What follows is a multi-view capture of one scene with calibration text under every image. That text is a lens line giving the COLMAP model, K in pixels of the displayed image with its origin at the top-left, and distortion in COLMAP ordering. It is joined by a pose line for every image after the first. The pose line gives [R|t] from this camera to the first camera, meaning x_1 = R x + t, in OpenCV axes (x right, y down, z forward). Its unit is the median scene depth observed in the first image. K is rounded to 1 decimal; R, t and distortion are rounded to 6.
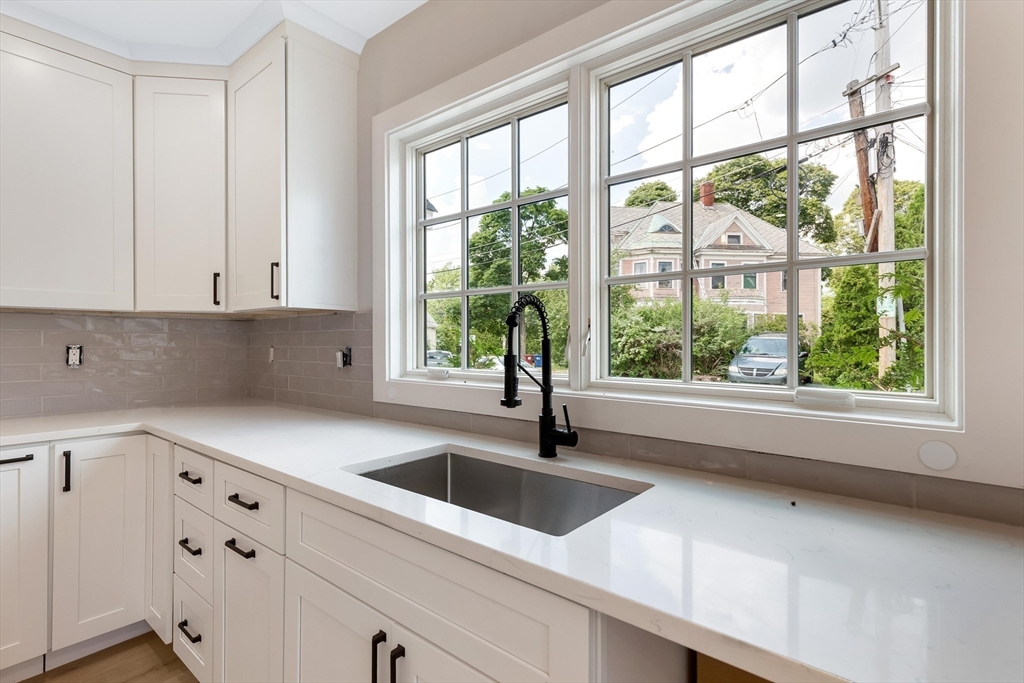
lens RADIAL K [[487.1, 0, 518.9], [0, 487.1, 344.4], [0, 0, 1]] dist [0.027109, 0.000304]
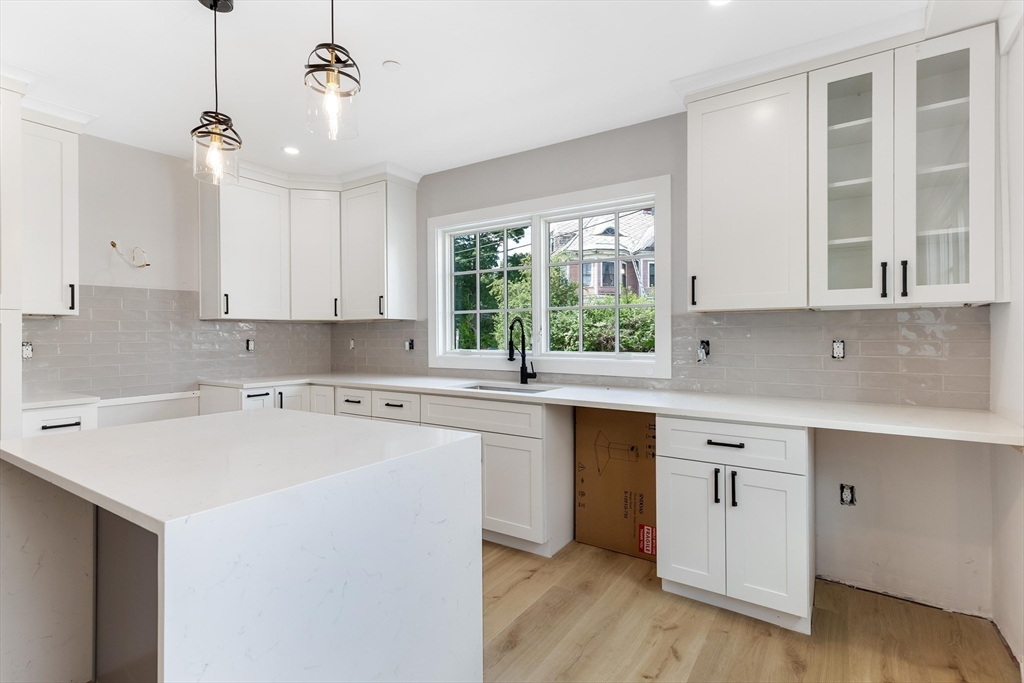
lens RADIAL K [[487.1, 0, 506.4], [0, 487.1, 337.1], [0, 0, 1]] dist [0.027109, 0.000304]
pose [[0.997174, -0.004344, 0.075004, -0.125202], [0.004549, 0.999986, -0.002561, 0.004153], [-0.074992, 0.002895, 0.997180, -0.837482]]
